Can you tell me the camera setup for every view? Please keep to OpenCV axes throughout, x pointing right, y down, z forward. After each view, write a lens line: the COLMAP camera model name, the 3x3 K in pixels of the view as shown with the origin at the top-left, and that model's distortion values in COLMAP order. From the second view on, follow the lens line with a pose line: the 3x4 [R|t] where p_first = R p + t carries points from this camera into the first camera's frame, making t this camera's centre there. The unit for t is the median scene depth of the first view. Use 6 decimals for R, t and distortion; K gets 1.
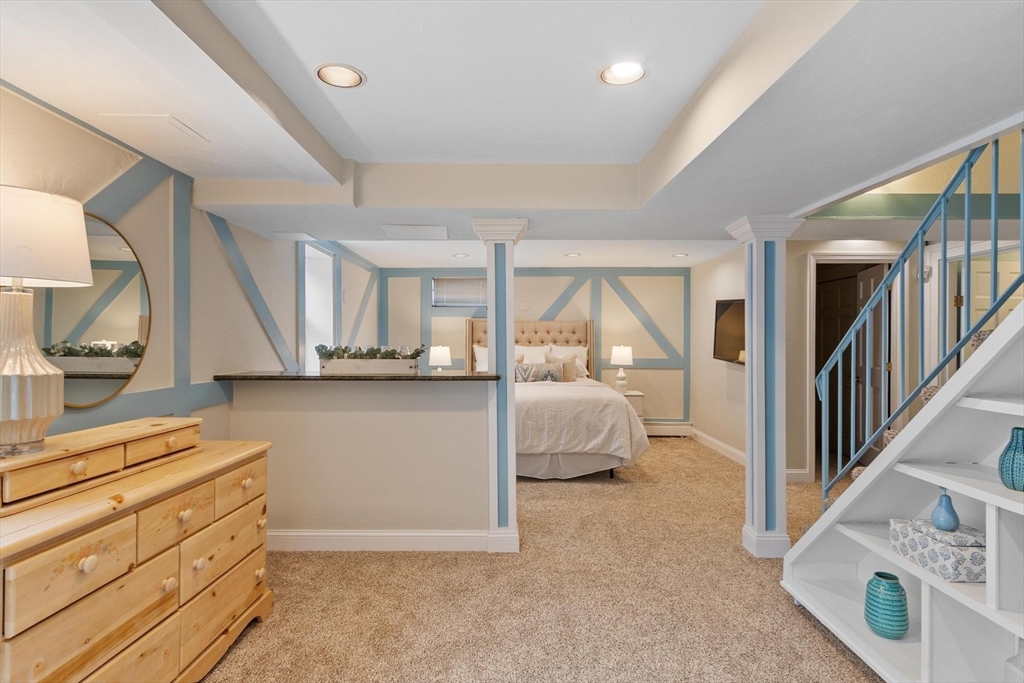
lens RADIAL K [[550.2, 0, 511.0], [0, 550.2, 341.8], [0, 0, 1]] dist [0.000282, 0.000135]
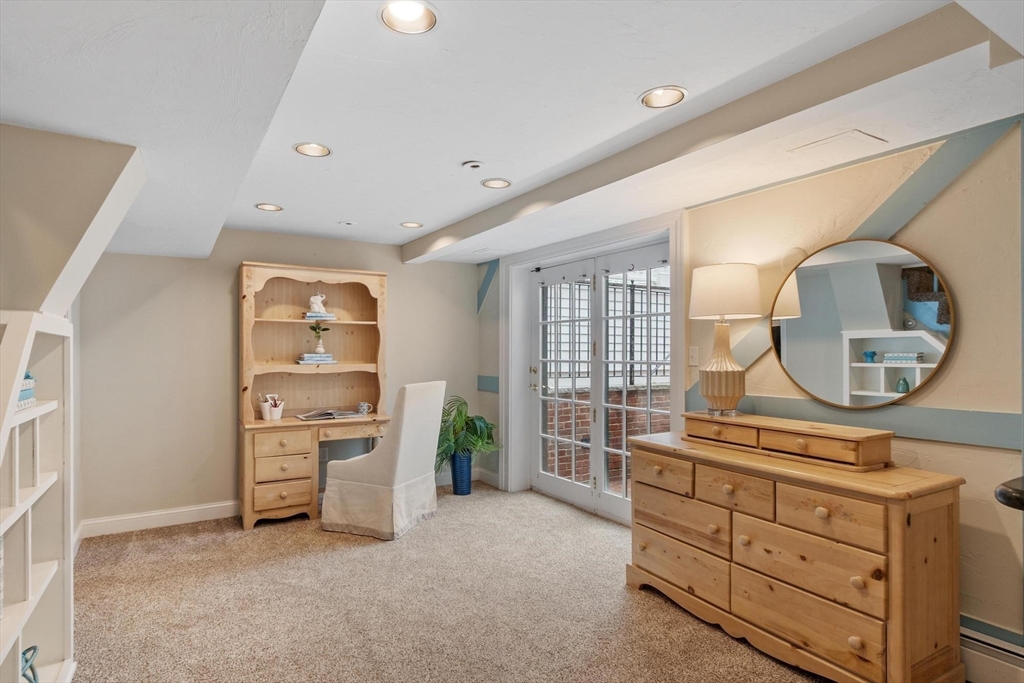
lens RADIAL K [[550.2, 0, 510.6], [0, 550.2, 345.5], [0, 0, 1]] dist [0.000282, 0.000135]
pose [[-0.855177, 0.006163, -0.518299, 0.502304], [0.009228, 0.999952, -0.003336, -0.017481], [0.518253, -0.007636, -0.855193, 1.859252]]
